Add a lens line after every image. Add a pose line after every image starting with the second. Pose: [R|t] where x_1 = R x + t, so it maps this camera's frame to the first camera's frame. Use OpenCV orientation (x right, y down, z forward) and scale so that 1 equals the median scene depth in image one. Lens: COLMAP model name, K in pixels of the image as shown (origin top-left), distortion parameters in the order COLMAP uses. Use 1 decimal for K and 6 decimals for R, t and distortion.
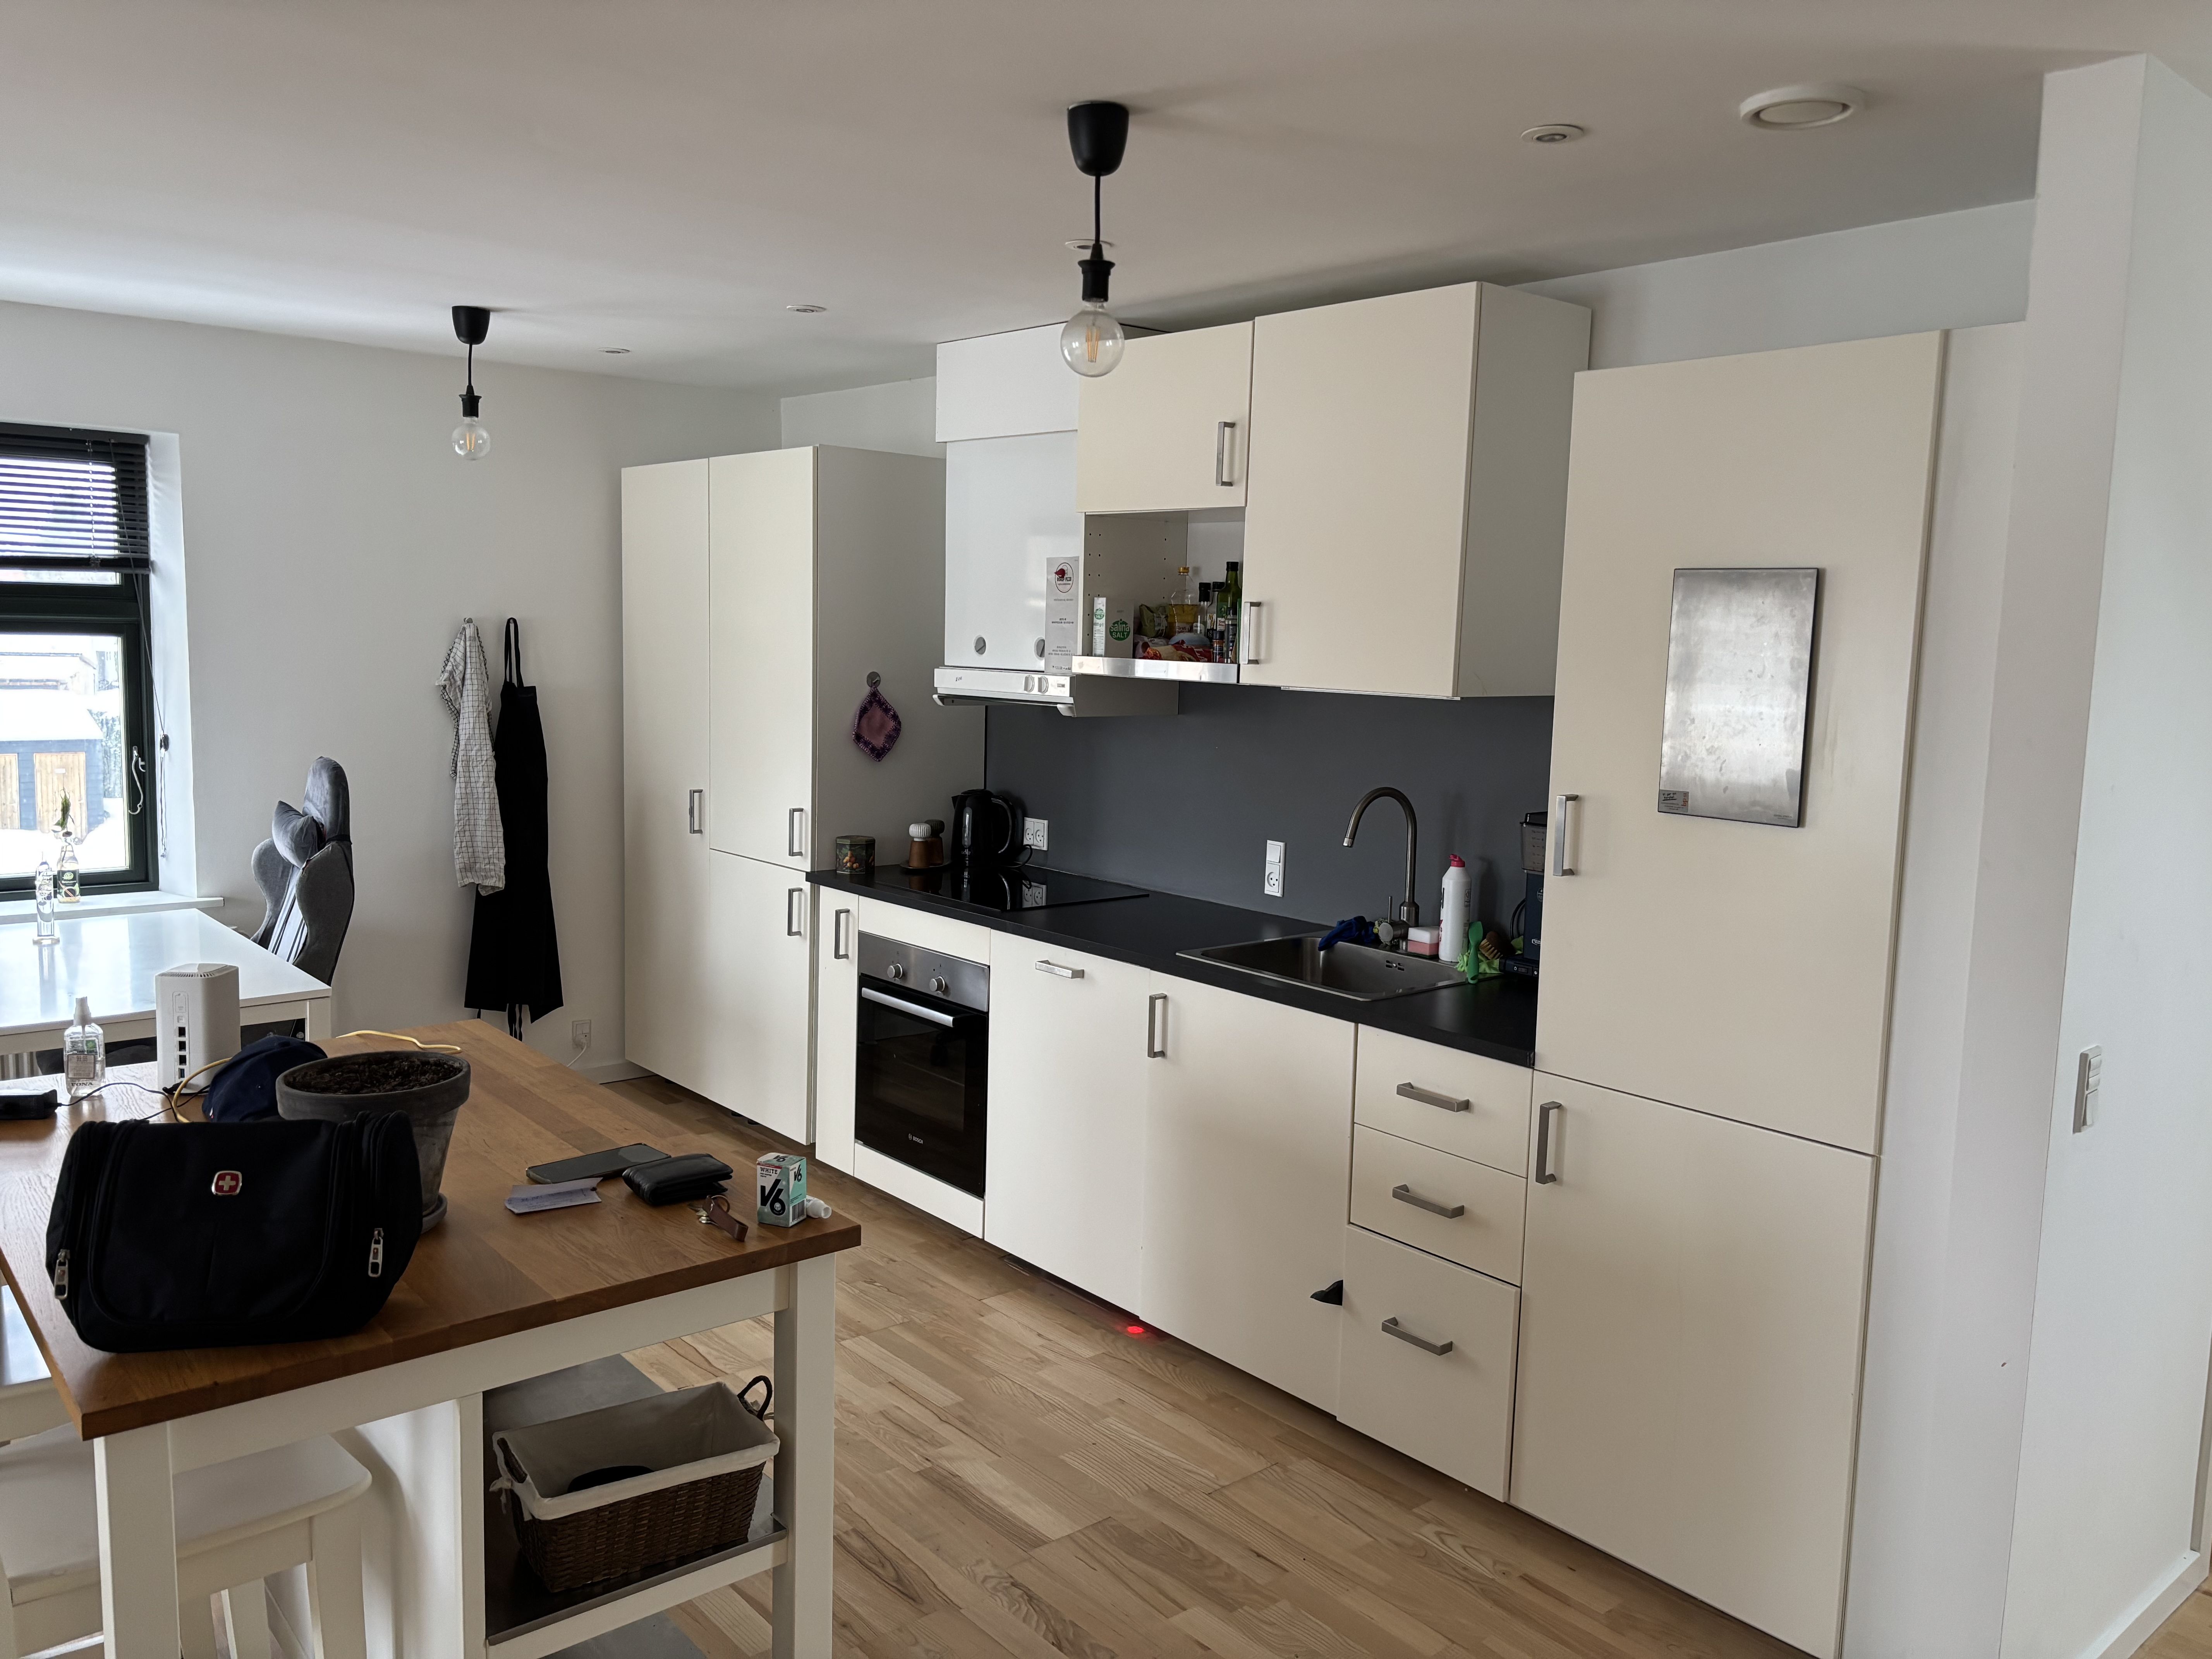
lens RADIAL K [[1665.3, 0, 1105.2], [0, 1665.3, 821.6], [0, 0, 1]] dist [-0.001841, -0.005083]
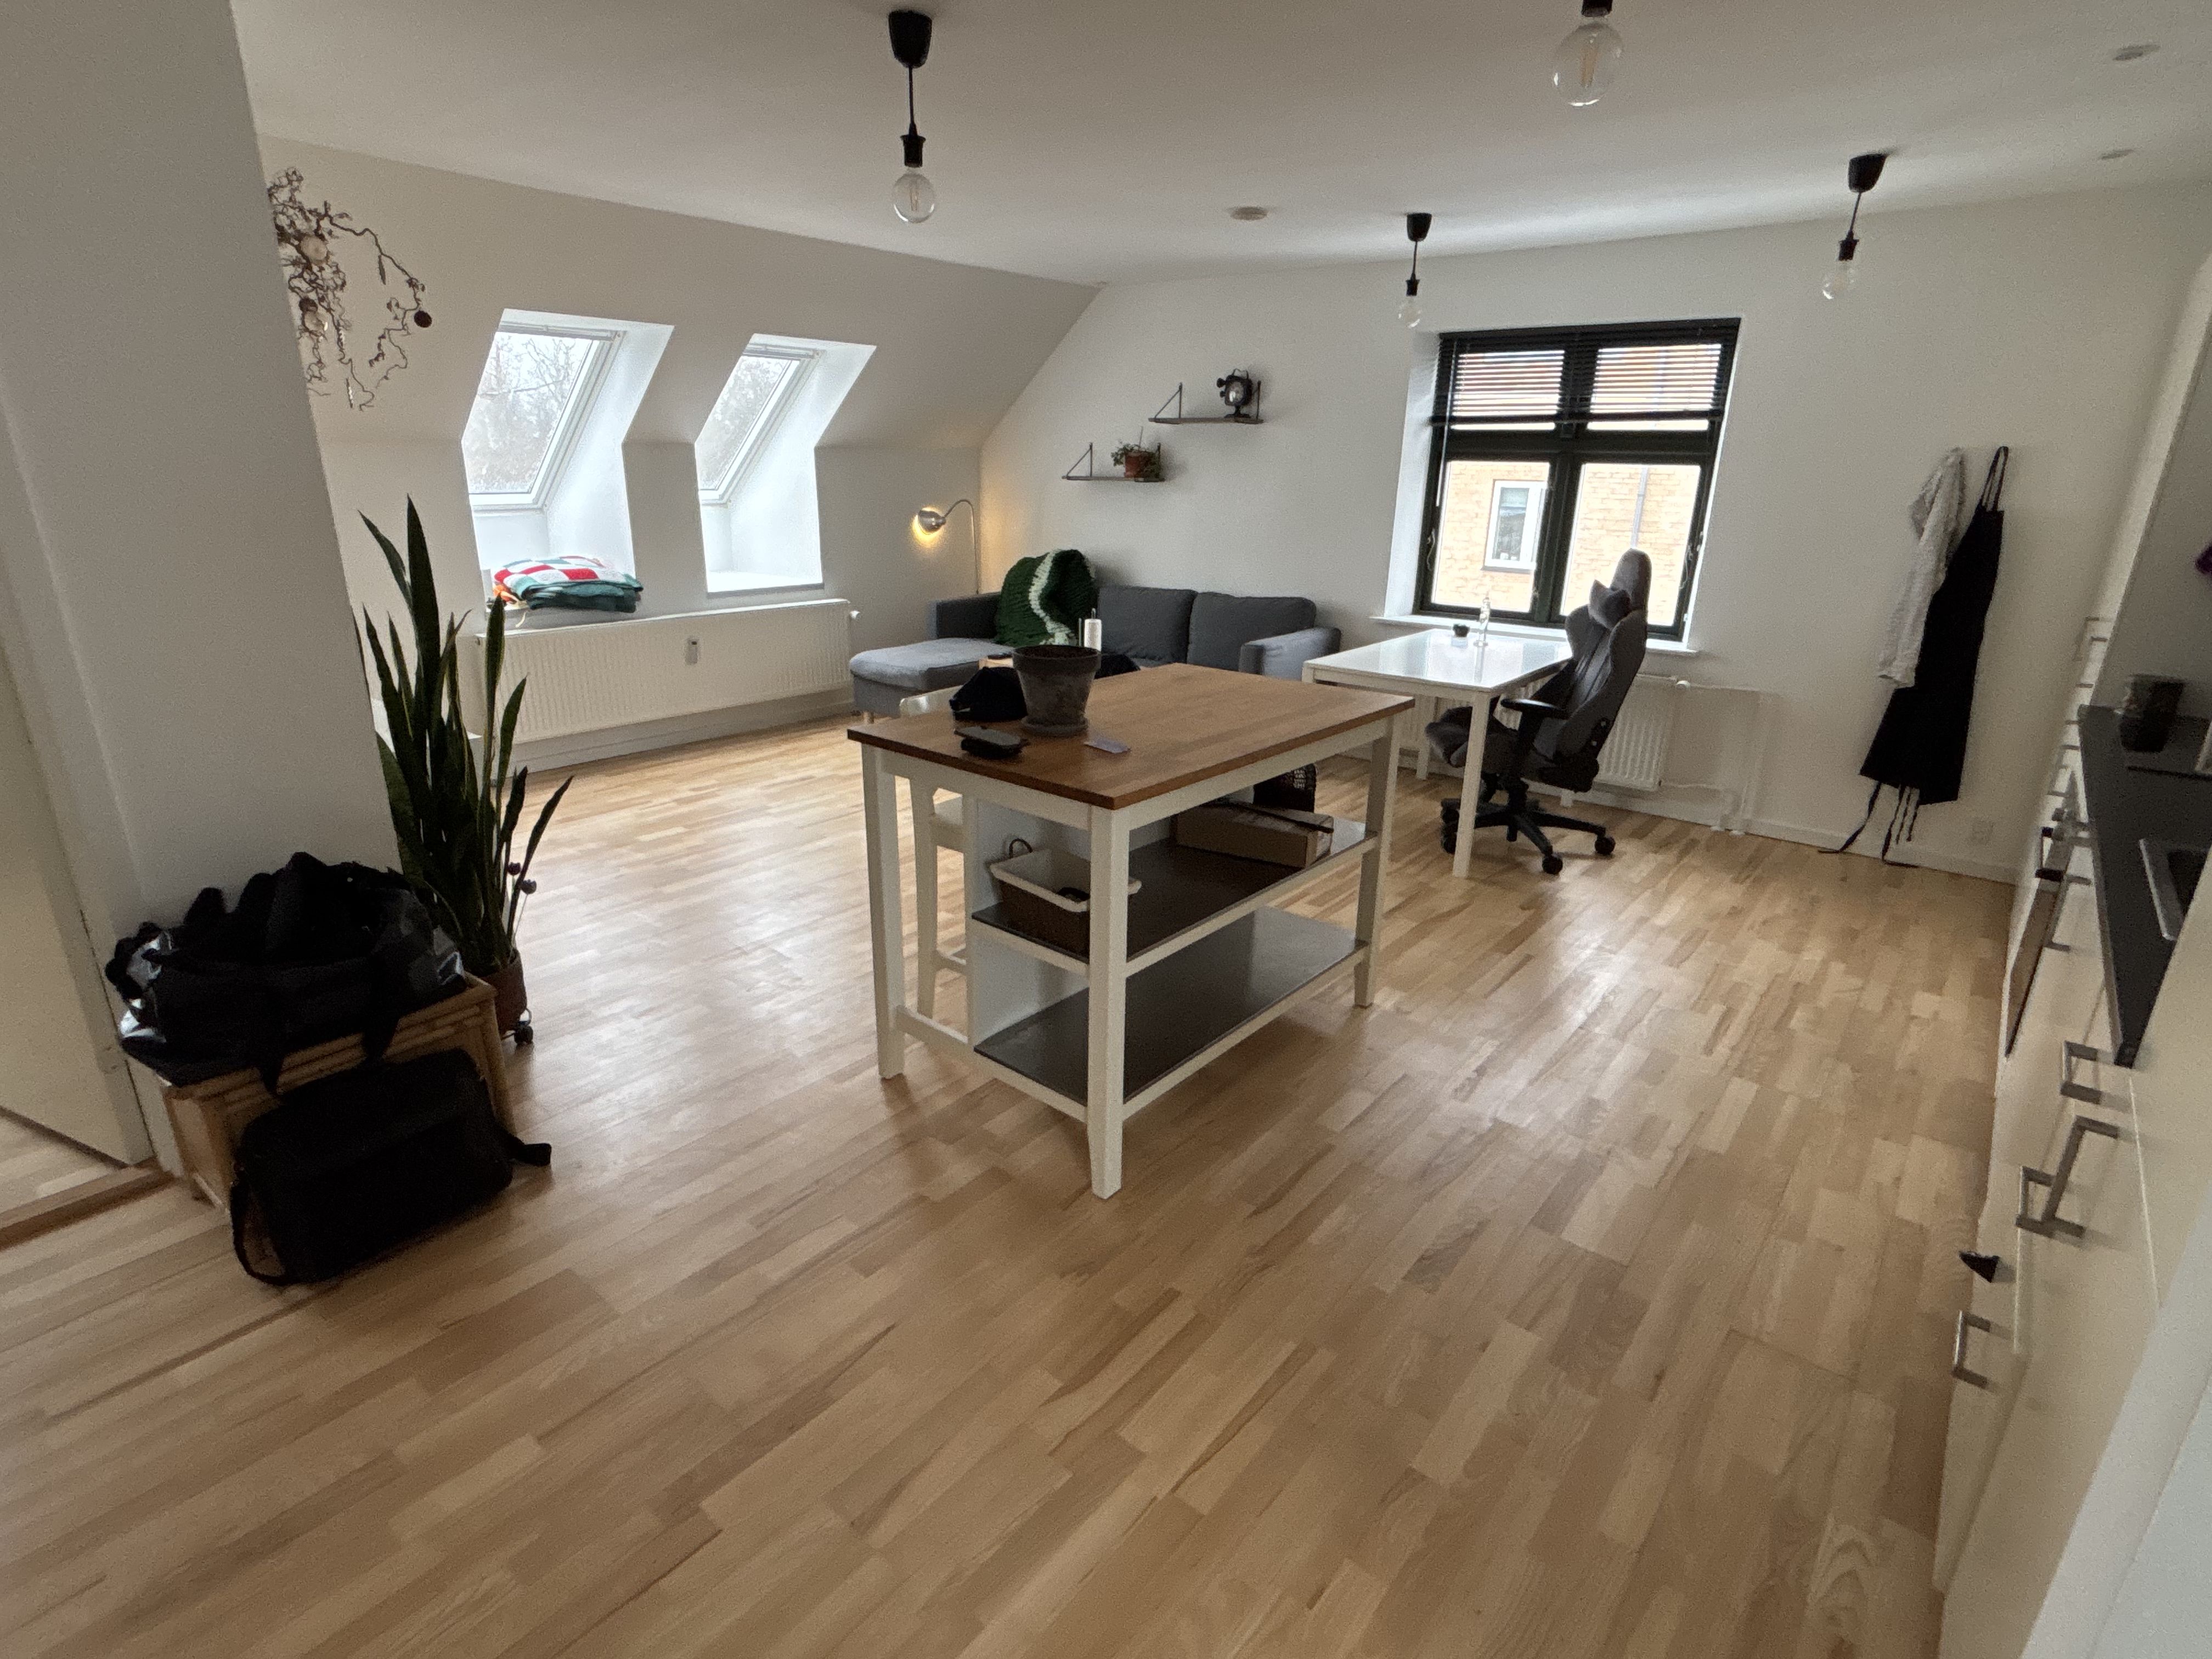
lens RADIAL K [[1136.1, 0, 1103.6], [0, 1136.1, 829.4], [0, 0, 1]] dist [0.000973, 0.000073]
pose [[0.145372, 0.287212, -0.946772, 0.677791], [-0.113700, 0.955447, 0.272386, -0.032515], [0.982822, 0.068050, 0.171551, 0.591142]]
